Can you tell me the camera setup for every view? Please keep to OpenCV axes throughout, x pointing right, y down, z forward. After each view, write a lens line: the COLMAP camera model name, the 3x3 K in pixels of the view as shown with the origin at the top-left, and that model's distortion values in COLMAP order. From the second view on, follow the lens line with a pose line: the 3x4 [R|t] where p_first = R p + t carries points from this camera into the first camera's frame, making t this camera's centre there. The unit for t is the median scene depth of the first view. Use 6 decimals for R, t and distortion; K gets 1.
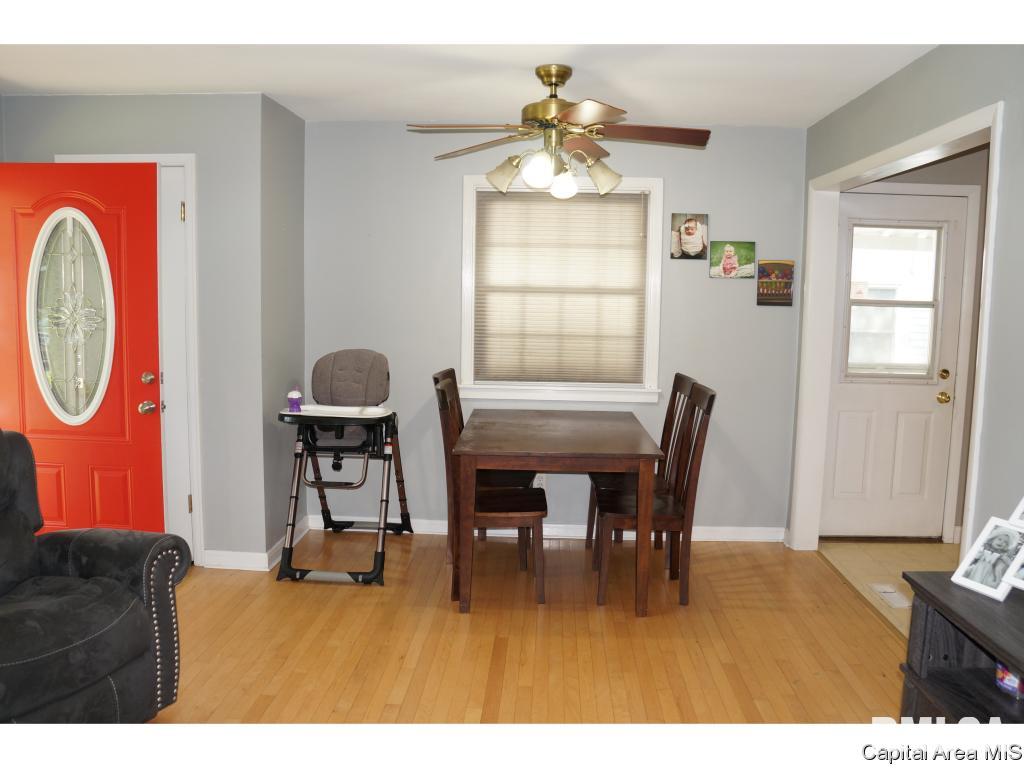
lens RADIAL K [[825.0, 0, 512.6], [0, 825.0, 383.6], [0, 0, 1]] dist [-0.136349, 0.081252]
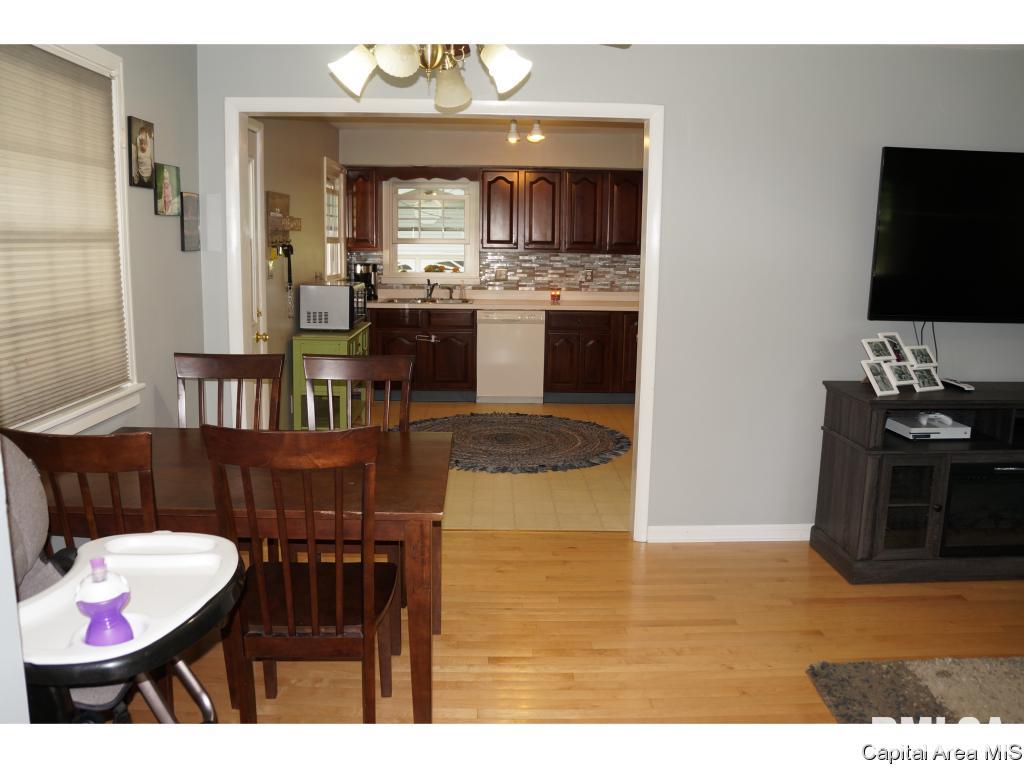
lens RADIAL K [[825.0, 0, 510.3], [0, 825.0, 384.2], [0, 0, 1]] dist [-0.136349, 0.081252]
pose [[-0.069991, -0.186160, 0.980023, -0.486987], [0.098409, 0.976352, 0.192491, -0.090928], [-0.992682, 0.109915, -0.050016, 0.751305]]
